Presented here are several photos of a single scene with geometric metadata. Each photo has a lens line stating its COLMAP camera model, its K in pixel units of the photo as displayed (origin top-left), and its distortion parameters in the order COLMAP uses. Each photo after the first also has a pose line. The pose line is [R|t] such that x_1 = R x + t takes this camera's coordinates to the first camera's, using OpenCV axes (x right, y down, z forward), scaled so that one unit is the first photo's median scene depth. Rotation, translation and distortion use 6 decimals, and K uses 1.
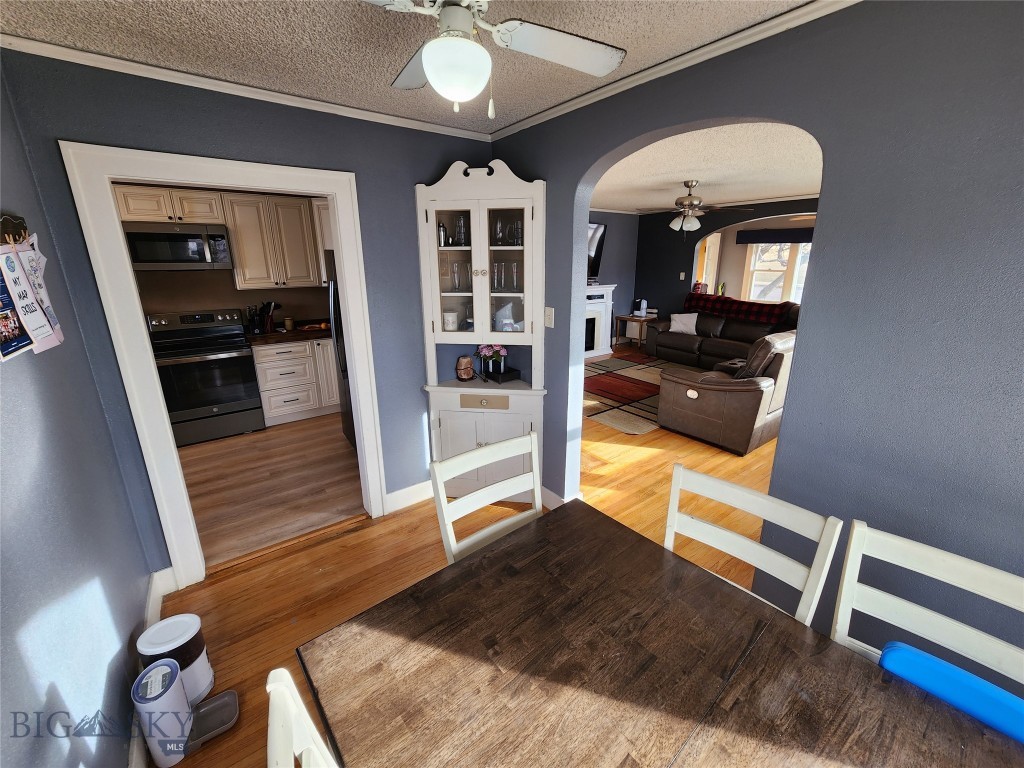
lens RADIAL K [[422.1, 0, 515.7], [0, 422.1, 375.1], [0, 0, 1]] dist [0.000113, 0.000117]
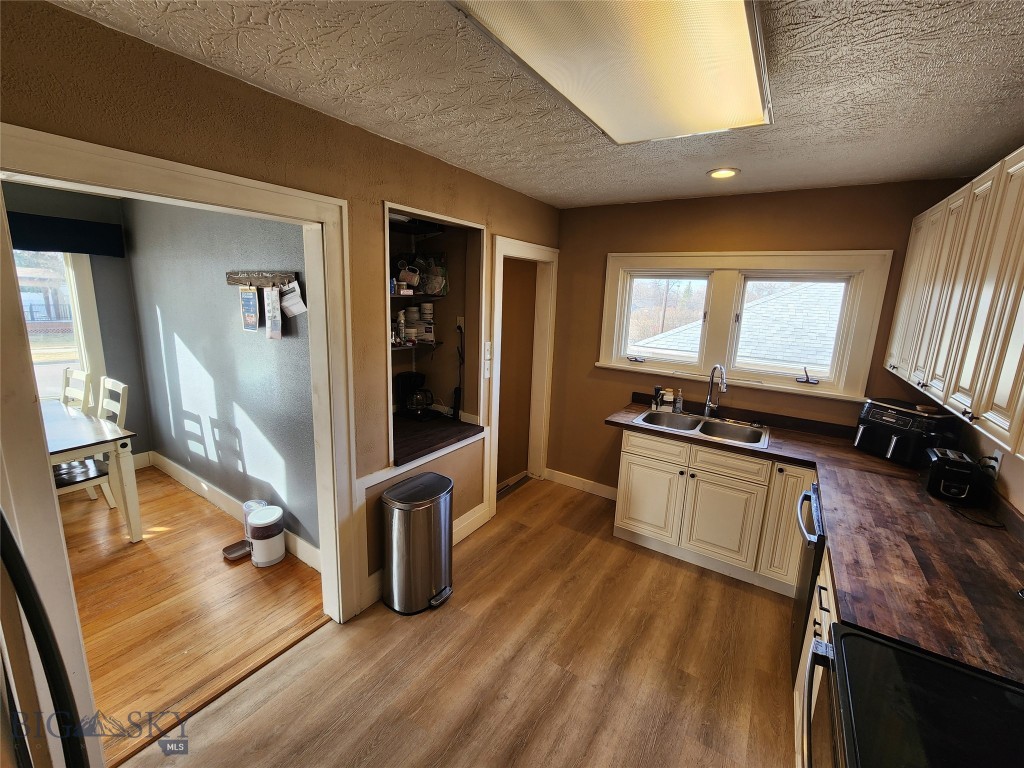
lens RADIAL K [[422.1, 0, 513.5], [0, 422.1, 371.2], [0, 0, 1]] dist [0.000113, 0.000117]
pose [[-0.936338, 0.038887, -0.348940, -0.454378], [-0.124099, 0.893040, 0.432527, -0.281393], [0.328437, 0.448295, -0.831361, 0.937473]]
